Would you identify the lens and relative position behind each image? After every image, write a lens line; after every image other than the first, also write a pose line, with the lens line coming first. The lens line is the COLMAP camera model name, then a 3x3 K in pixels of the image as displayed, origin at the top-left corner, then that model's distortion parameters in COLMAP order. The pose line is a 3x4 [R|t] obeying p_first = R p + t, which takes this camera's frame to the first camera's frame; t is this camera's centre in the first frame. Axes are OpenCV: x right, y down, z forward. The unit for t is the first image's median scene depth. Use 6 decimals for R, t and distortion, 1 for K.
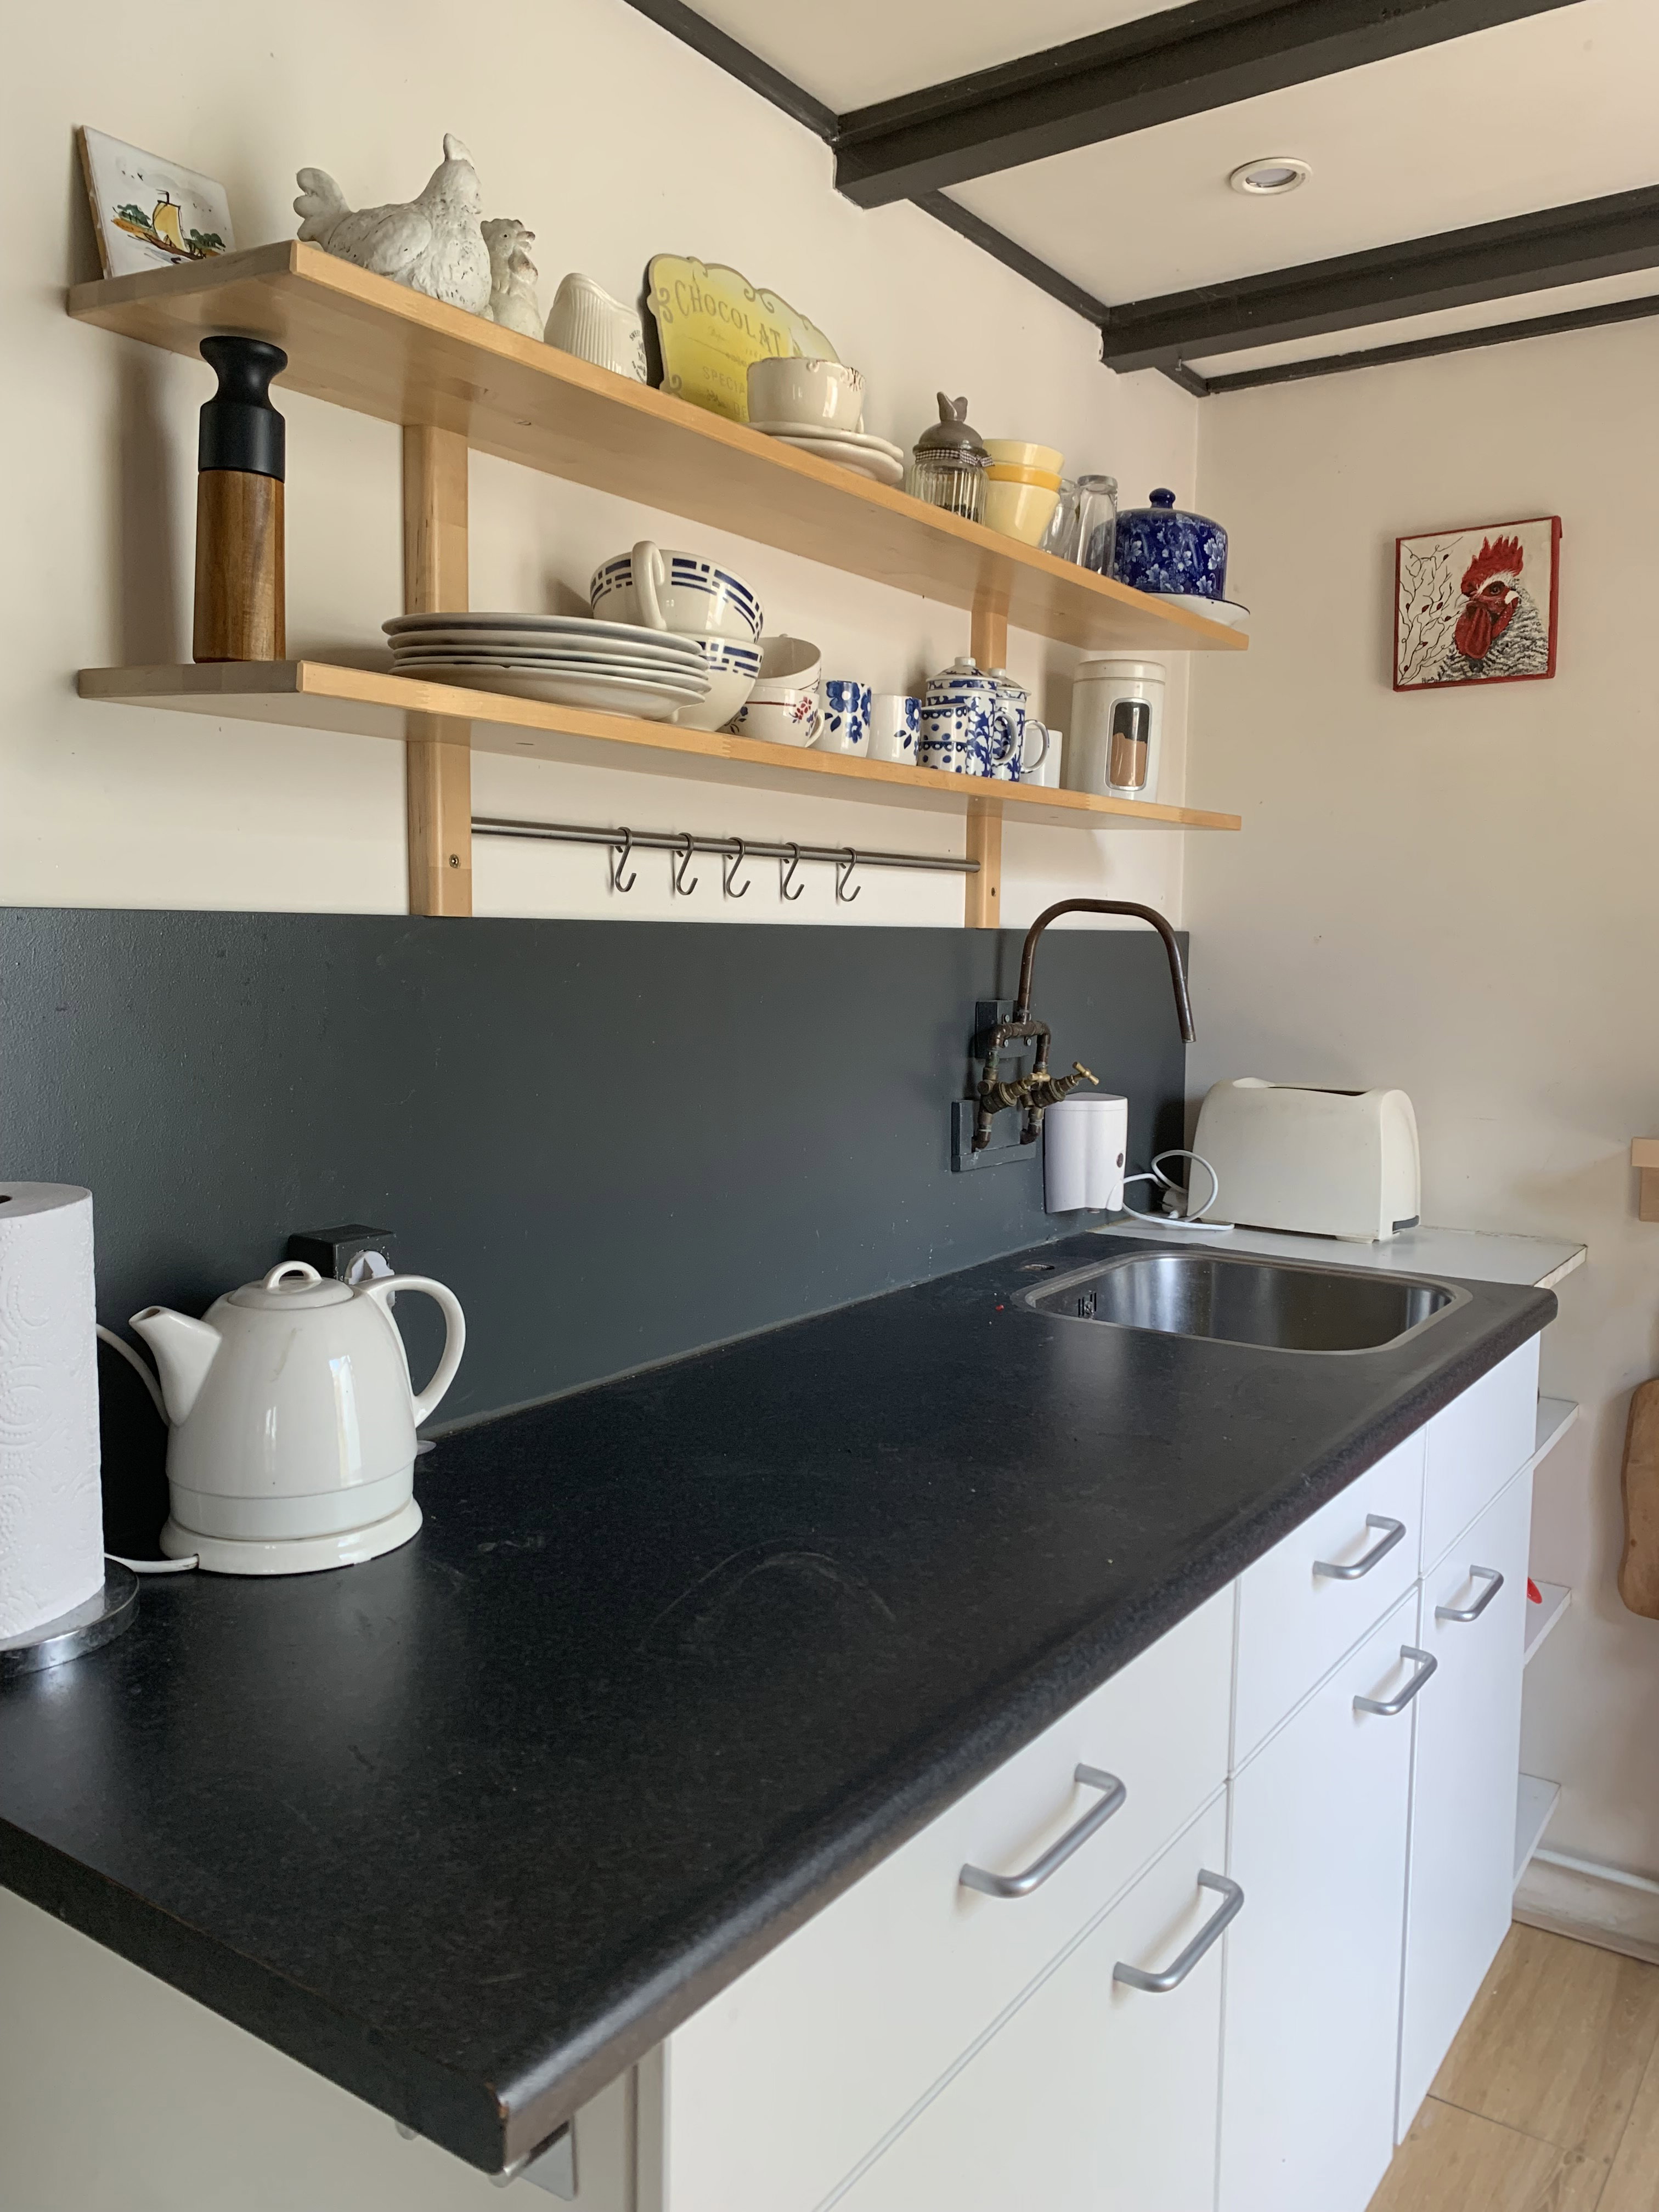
lens RADIAL K [[1715.9, 0, 820.2], [0, 1715.9, 1097.4], [0, 0, 1]] dist [0.050475, -0.058981]
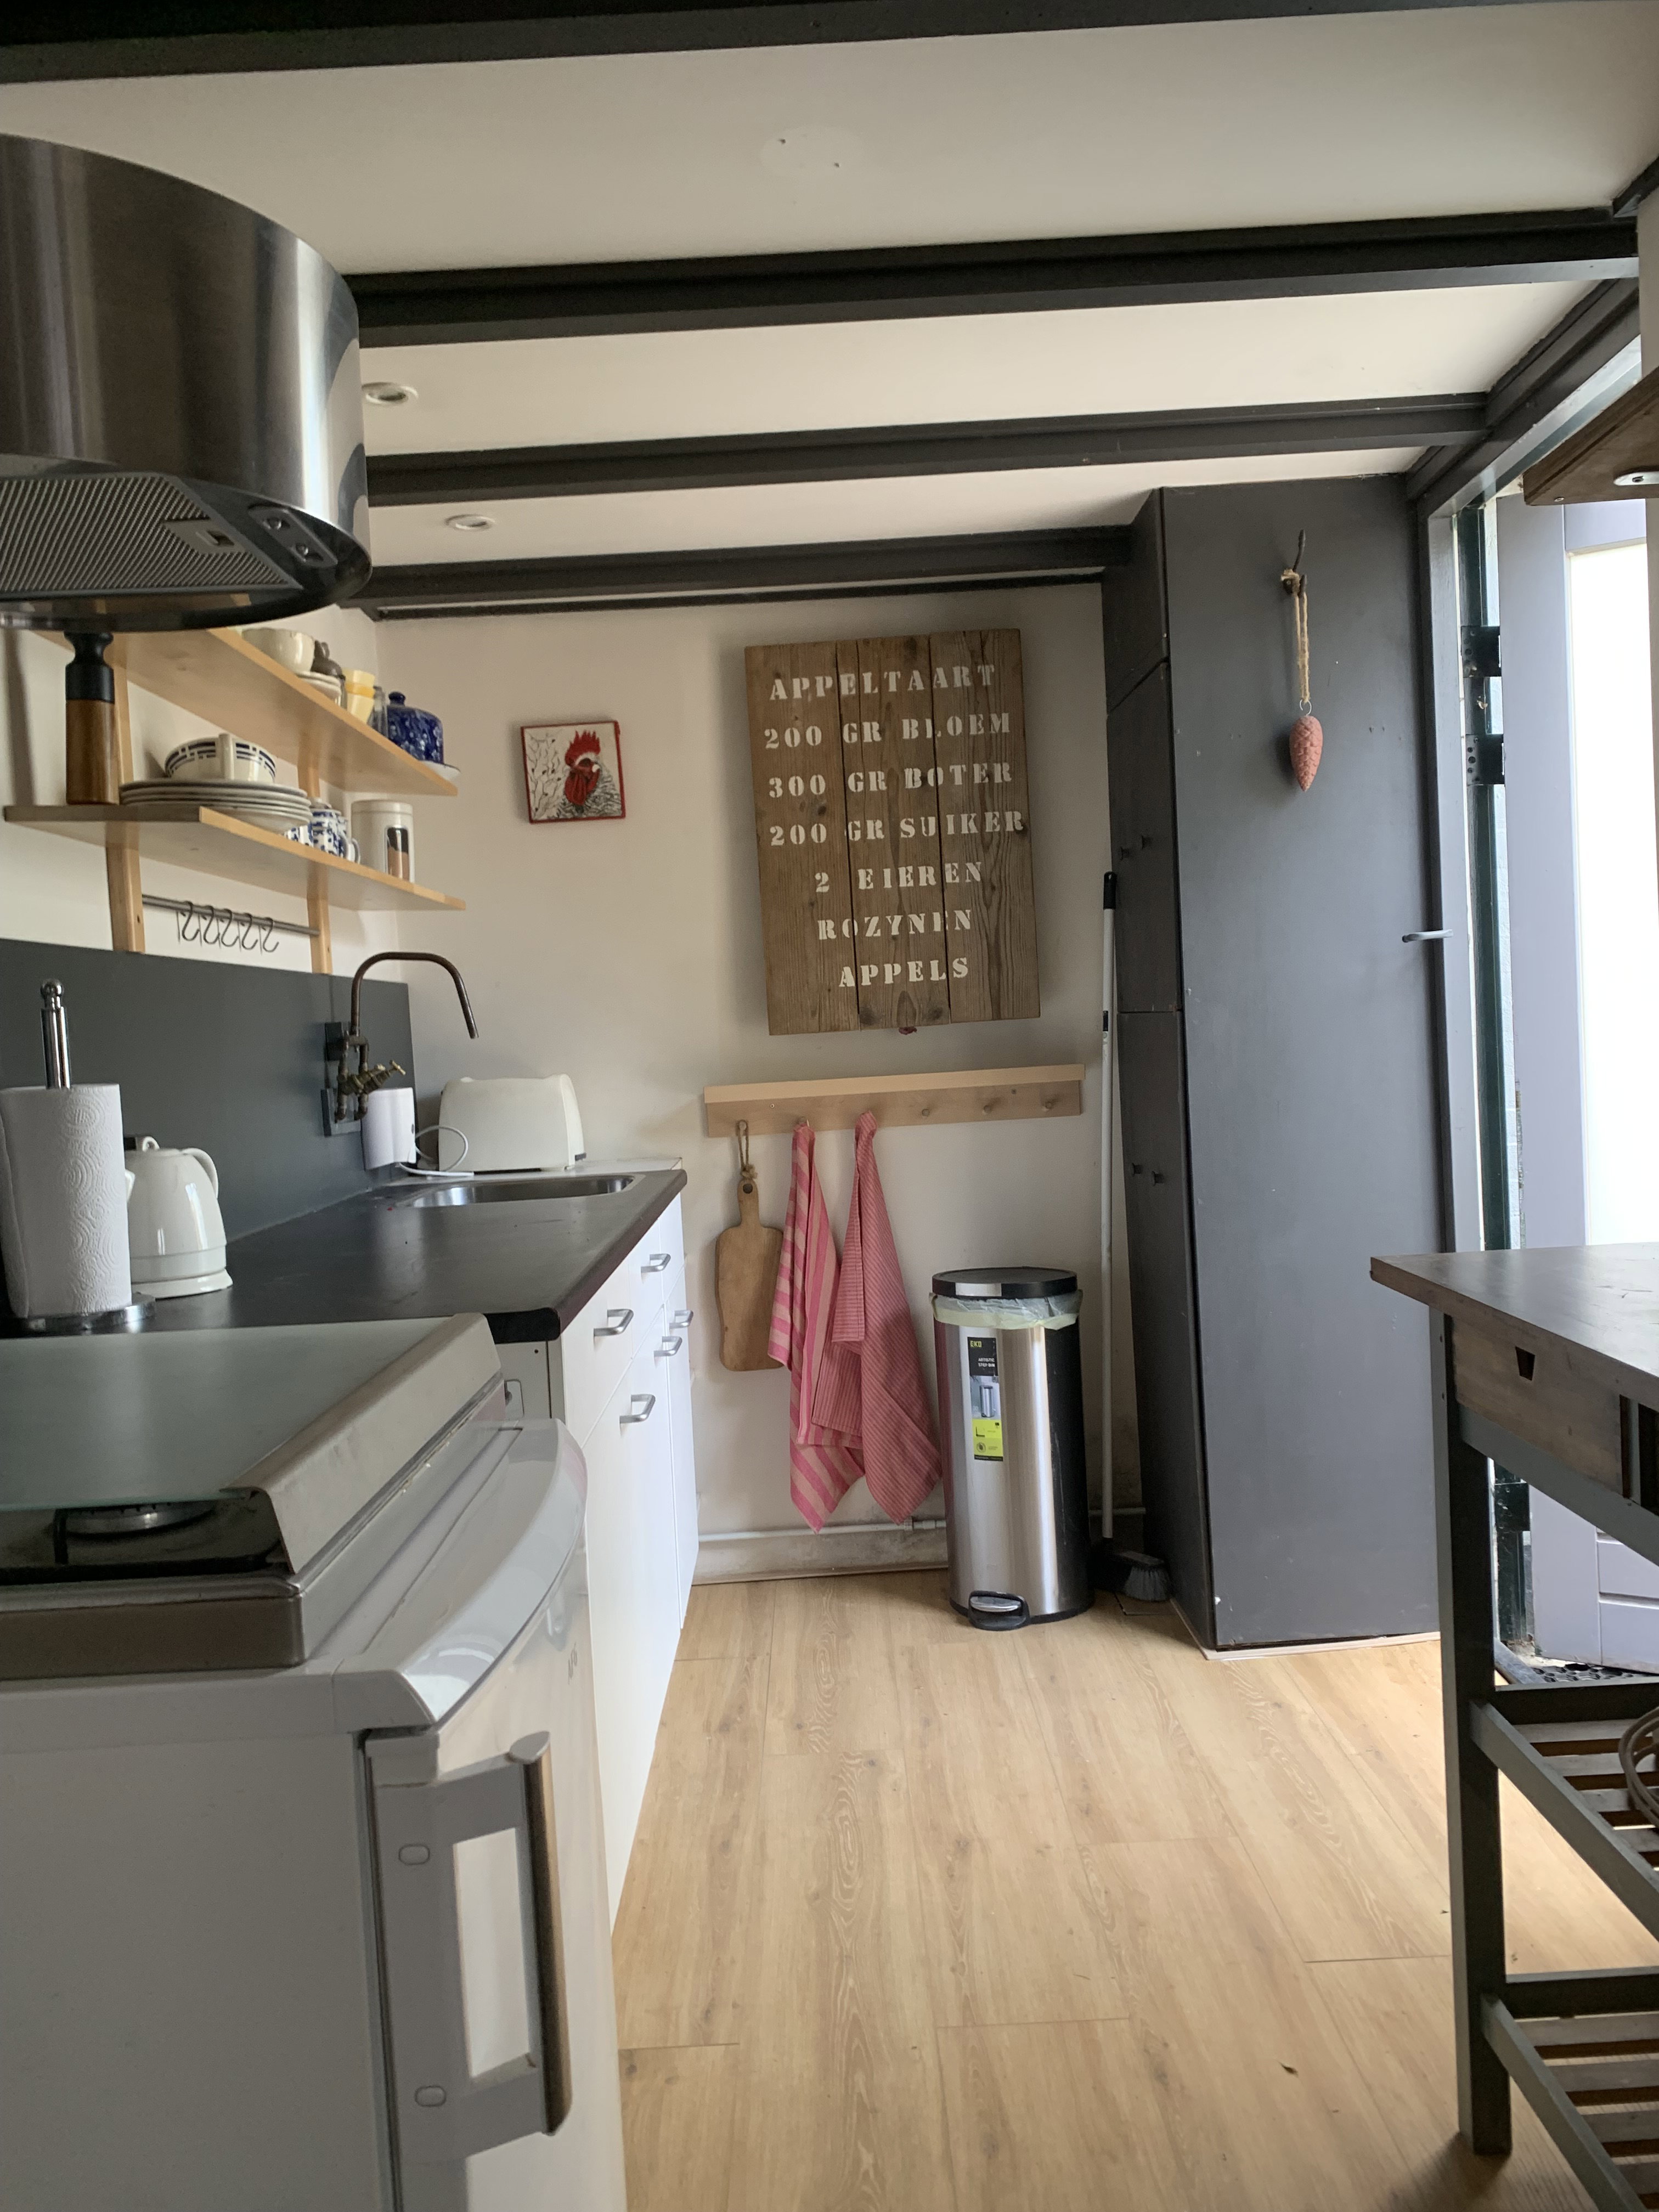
lens RADIAL K [[1715.9, 0, 829.4], [0, 1715.9, 1109.4], [0, 0, 1]] dist [0.050475, -0.058981]
pose [[0.815534, -0.079765, 0.573185, -0.402658], [0.113625, 0.993247, -0.023445, 0.100146], [-0.567445, 0.084248, 0.819090, -0.456345]]
